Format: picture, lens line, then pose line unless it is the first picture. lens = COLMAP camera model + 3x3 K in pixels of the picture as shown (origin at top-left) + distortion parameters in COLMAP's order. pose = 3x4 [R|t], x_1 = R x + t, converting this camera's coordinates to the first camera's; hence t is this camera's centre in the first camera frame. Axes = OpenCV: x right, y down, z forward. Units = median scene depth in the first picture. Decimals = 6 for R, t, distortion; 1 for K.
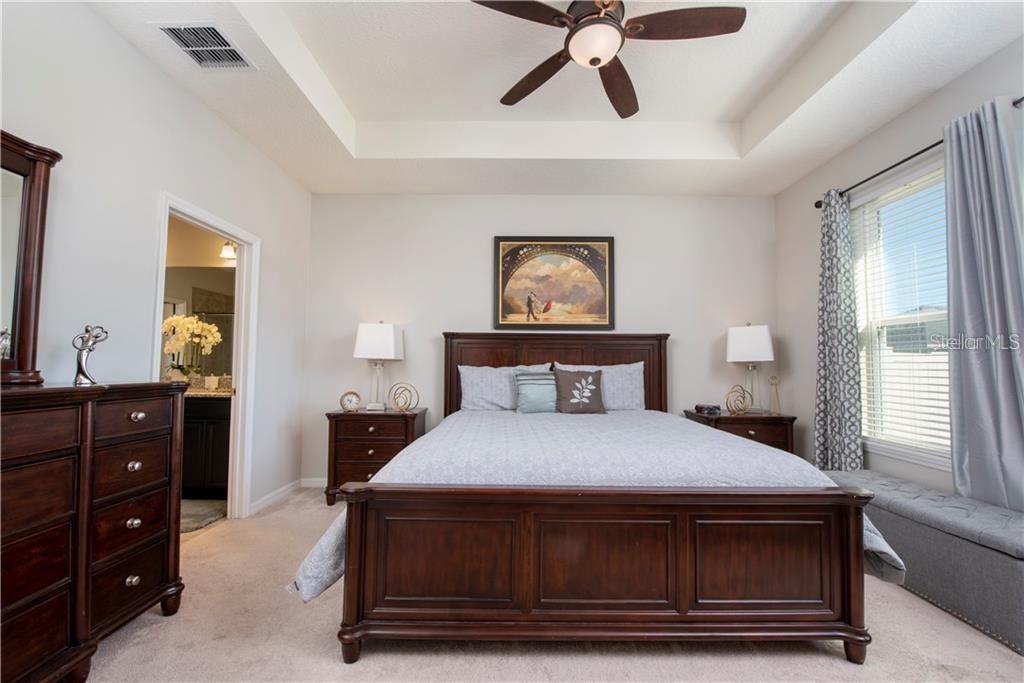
lens RADIAL K [[406.3, 0, 515.8], [0, 406.3, 343.3], [0, 0, 1]] dist [-0.021963, -0.000216]
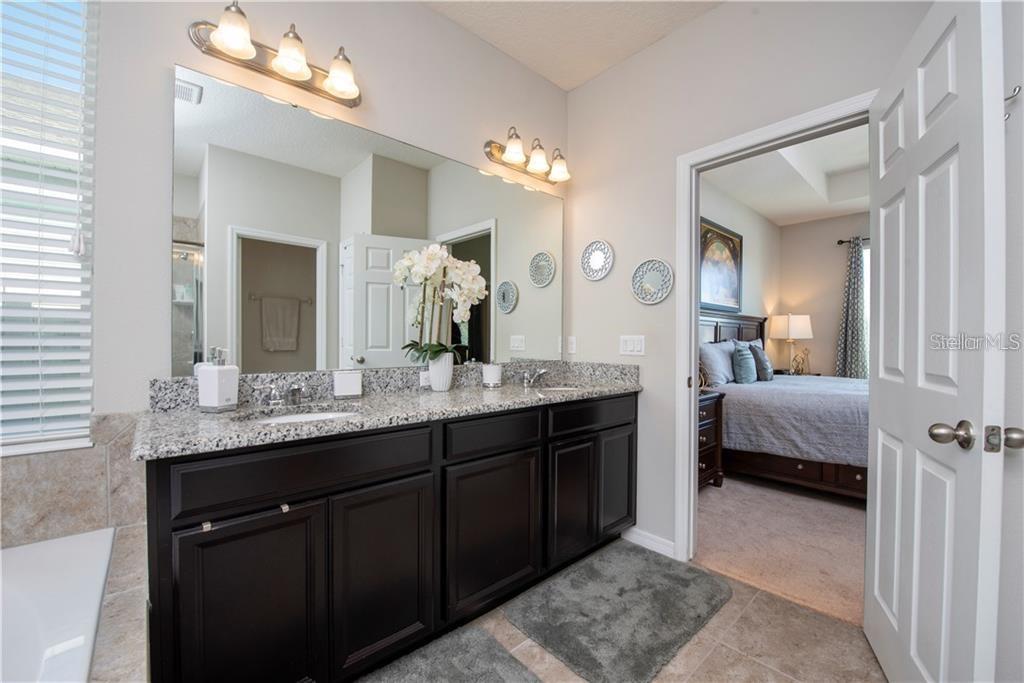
lens RADIAL K [[406.3, 0, 515.8], [0, 406.3, 343.3], [0, 0, 1]] dist [-0.021963, -0.000216]
pose [[0.727937, 0.000573, 0.685644, -1.060937], [-0.031171, 0.998993, 0.032258, 0.035715], [-0.684936, -0.044854, 0.727222, 0.594440]]
